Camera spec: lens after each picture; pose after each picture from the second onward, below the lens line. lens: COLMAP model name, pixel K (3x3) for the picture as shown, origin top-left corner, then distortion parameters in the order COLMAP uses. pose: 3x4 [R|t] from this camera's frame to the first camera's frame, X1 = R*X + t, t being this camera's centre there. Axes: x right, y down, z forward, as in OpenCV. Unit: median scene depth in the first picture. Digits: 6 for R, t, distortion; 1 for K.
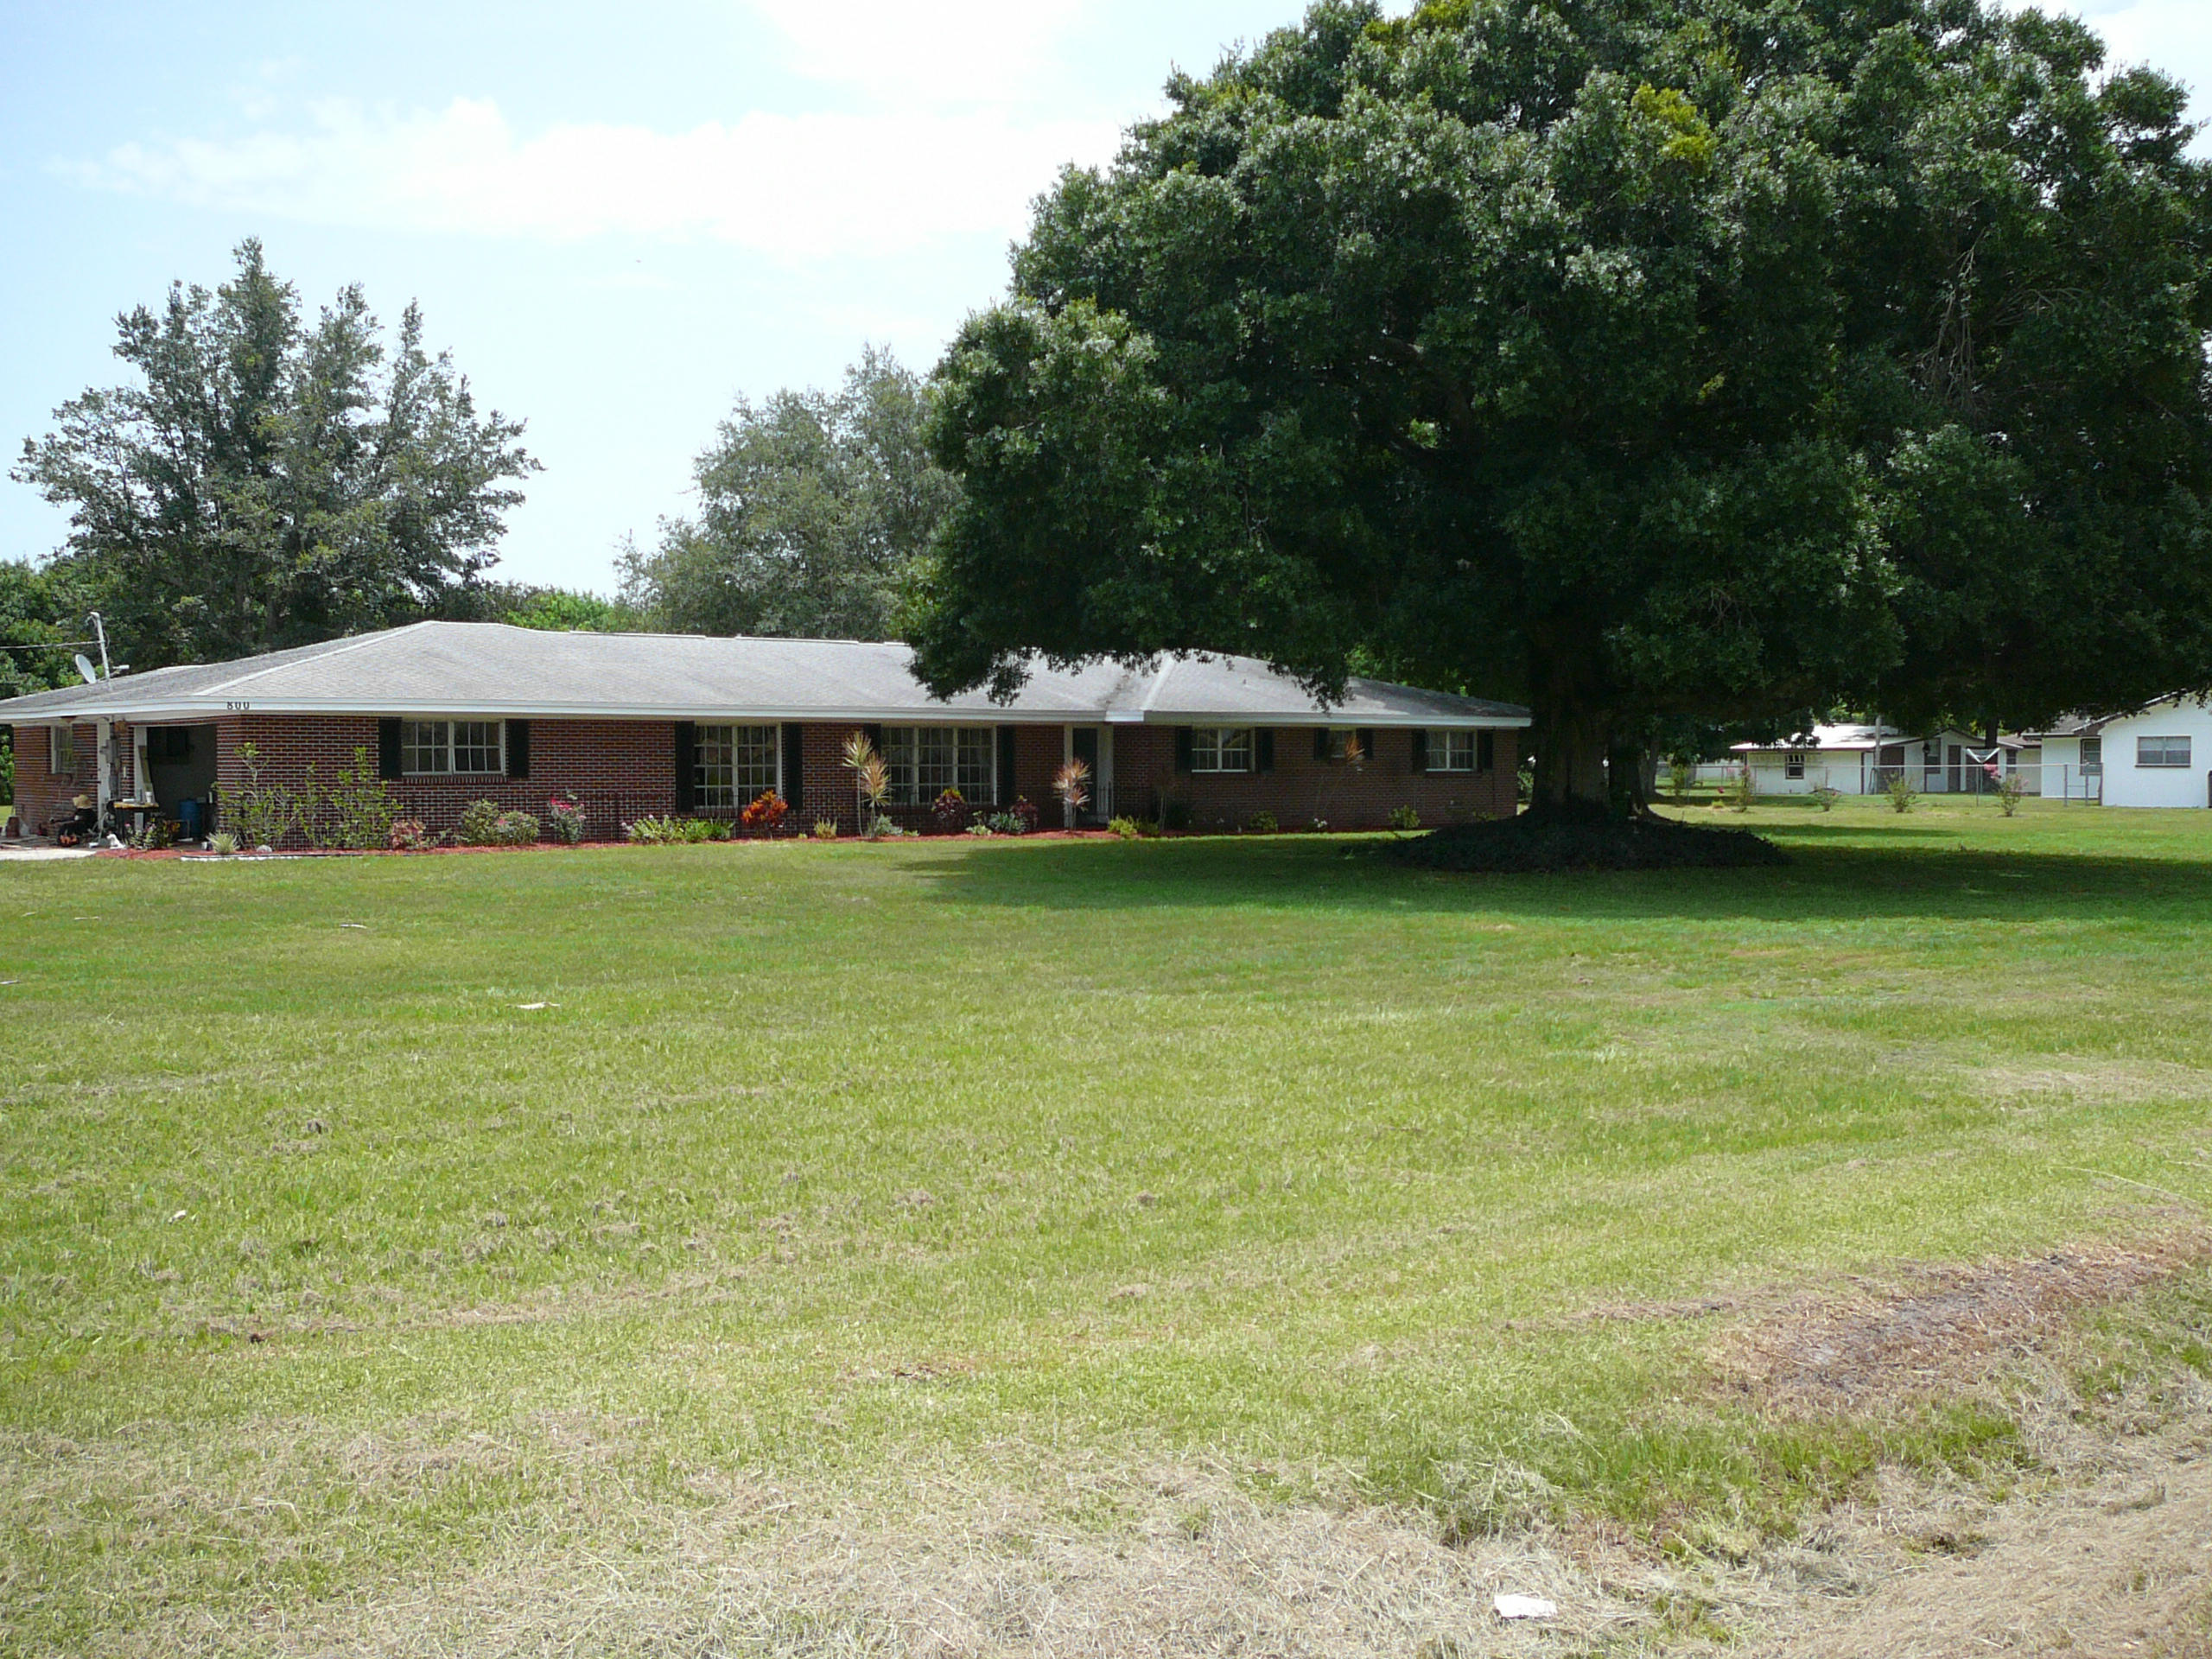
lens RADIAL K [[2272.8, 0, 1093.1], [0, 2272.8, 825.4], [0, 0, 1]] dist [-0.101546, 0.162175]
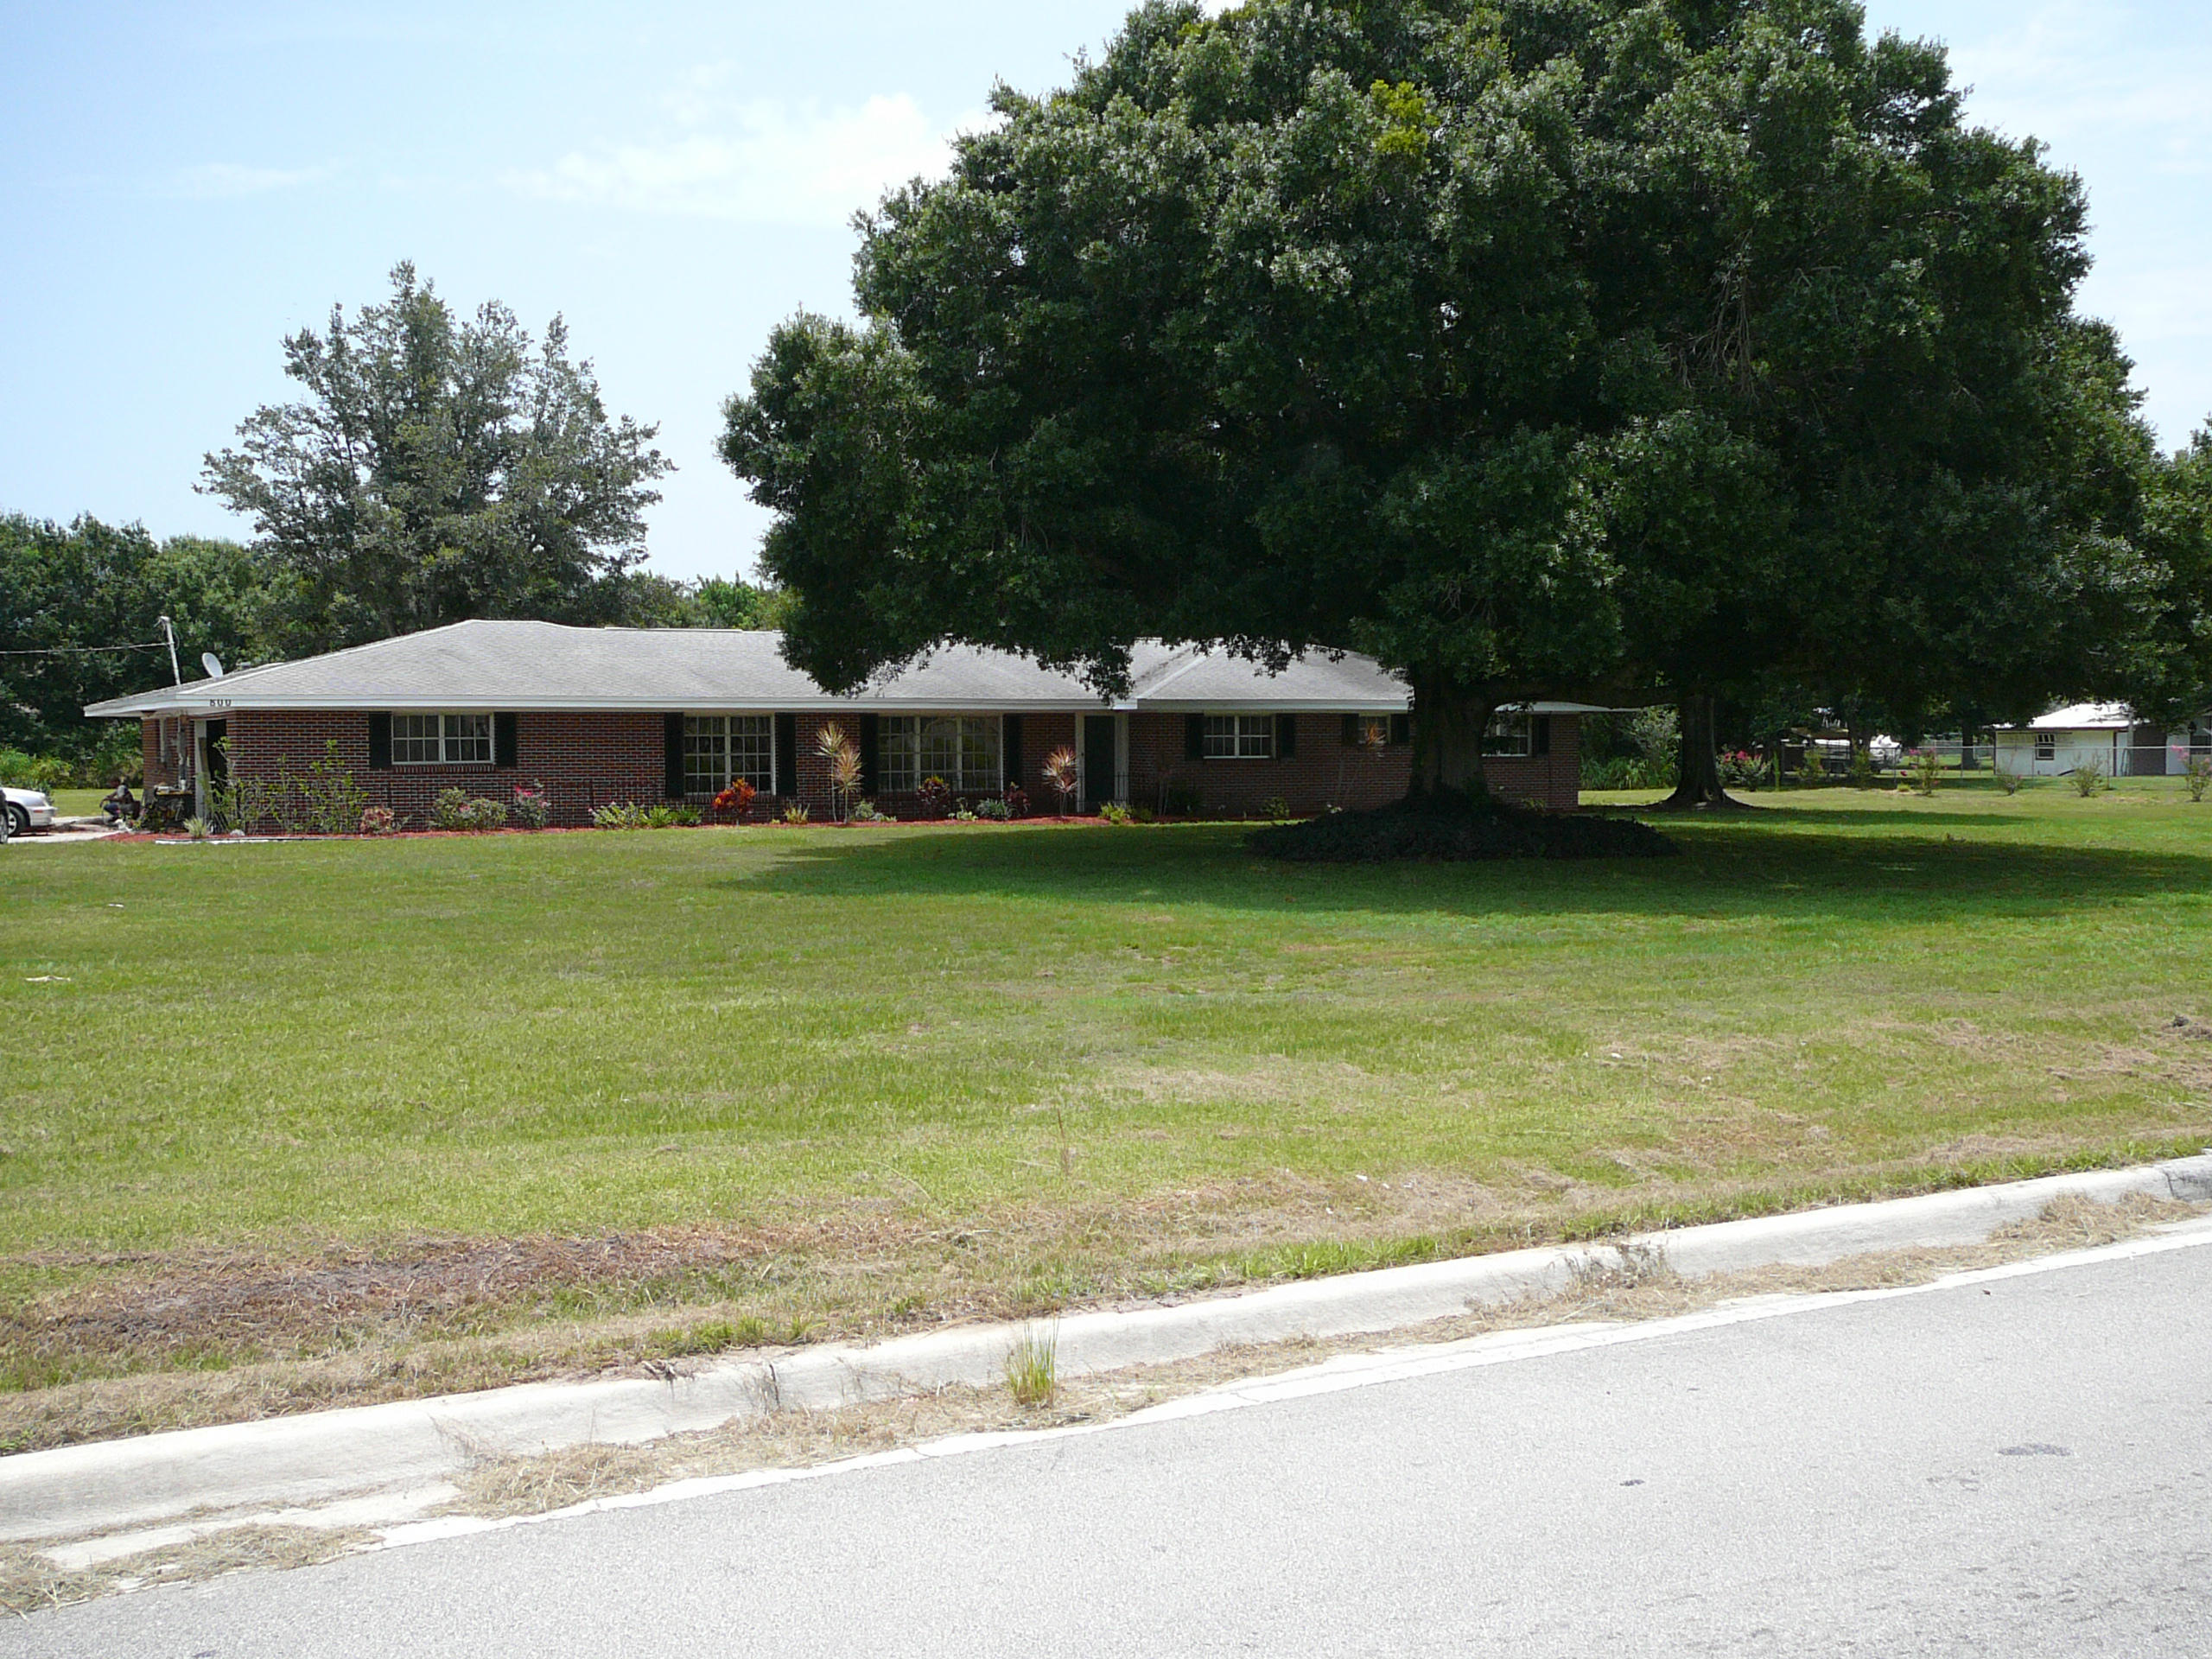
lens RADIAL K [[2272.8, 0, 1093.1], [0, 2272.8, 825.4], [0, 0, 1]] dist [-0.101546, 0.162175]
pose [[0.985028, 0.003834, -0.172351, 0.206119], [-0.002114, 0.999946, 0.010157, -0.004697], [0.172381, -0.009640, 0.984983, -0.010746]]
